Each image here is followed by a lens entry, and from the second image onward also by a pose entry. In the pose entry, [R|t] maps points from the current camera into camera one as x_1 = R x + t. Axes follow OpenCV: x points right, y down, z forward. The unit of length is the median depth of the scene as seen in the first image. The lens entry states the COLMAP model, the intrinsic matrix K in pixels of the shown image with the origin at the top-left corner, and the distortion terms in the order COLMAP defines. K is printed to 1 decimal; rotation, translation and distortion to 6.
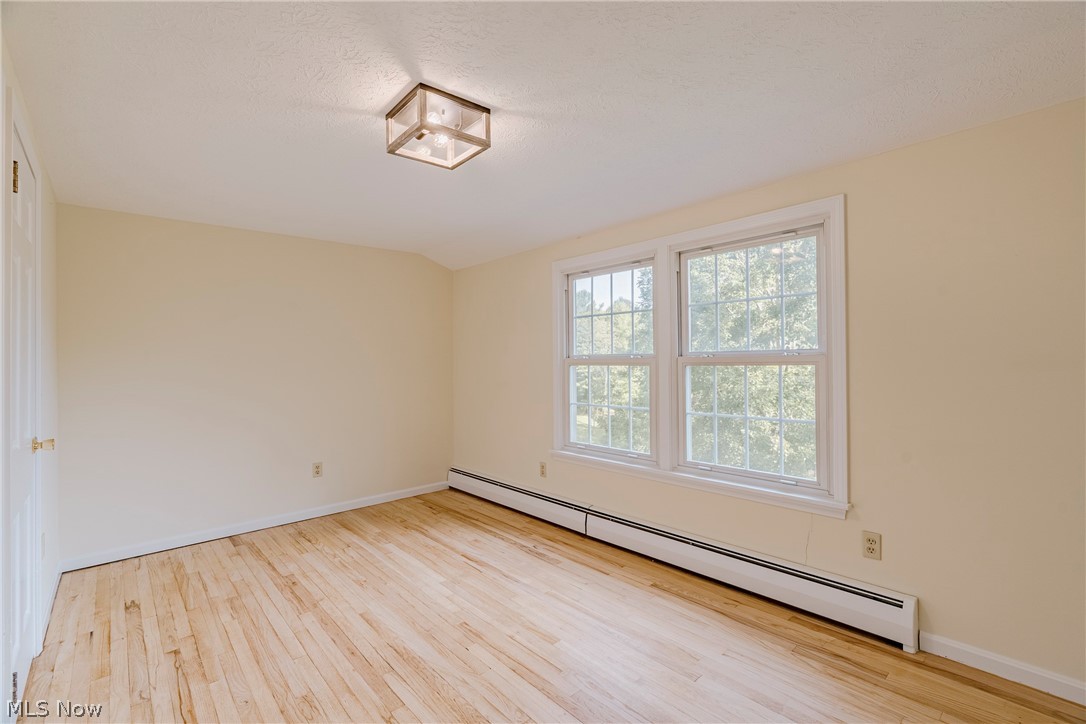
lens RADIAL K [[493.0, 0, 538.6], [0, 493.0, 361.5], [0, 0, 1]] dist [-0.003511, 0.000176]
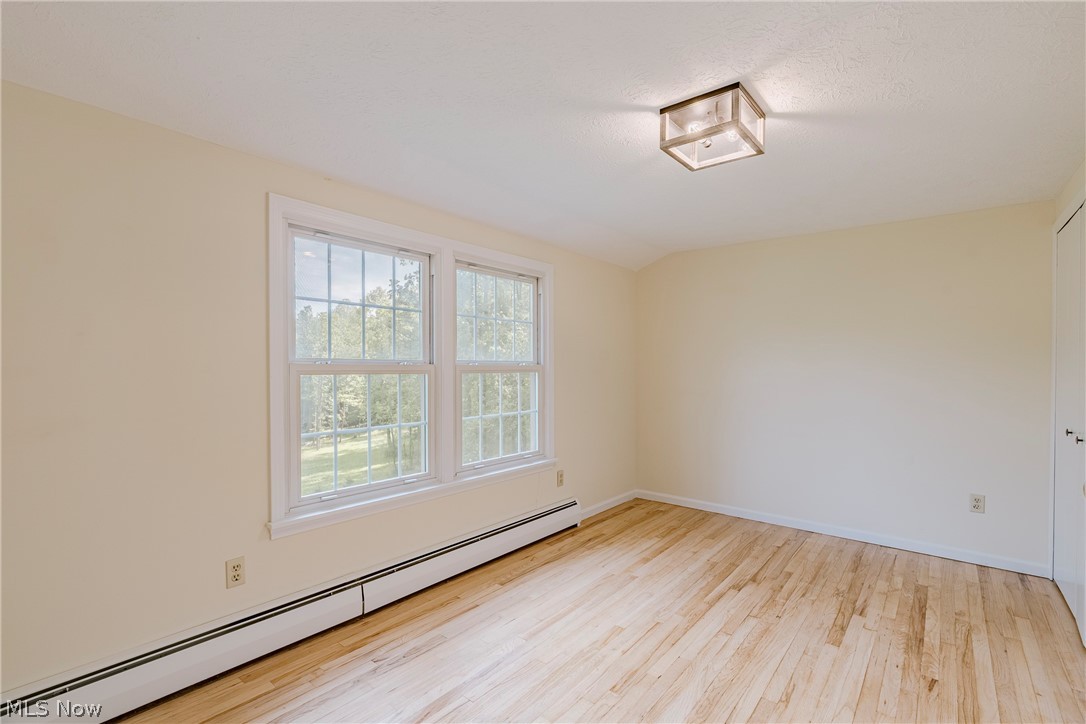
lens RADIAL K [[505.1, 0, 544.5], [0, 505.1, 374.8], [0, 0, 1]] dist [-0.001529, 0.000089]
pose [[-0.177438, -0.004511, 0.984122, -0.816665], [-0.001217, 0.999990, 0.004365, 0.006751], [-0.984131, -0.000423, -0.177442, 1.082423]]
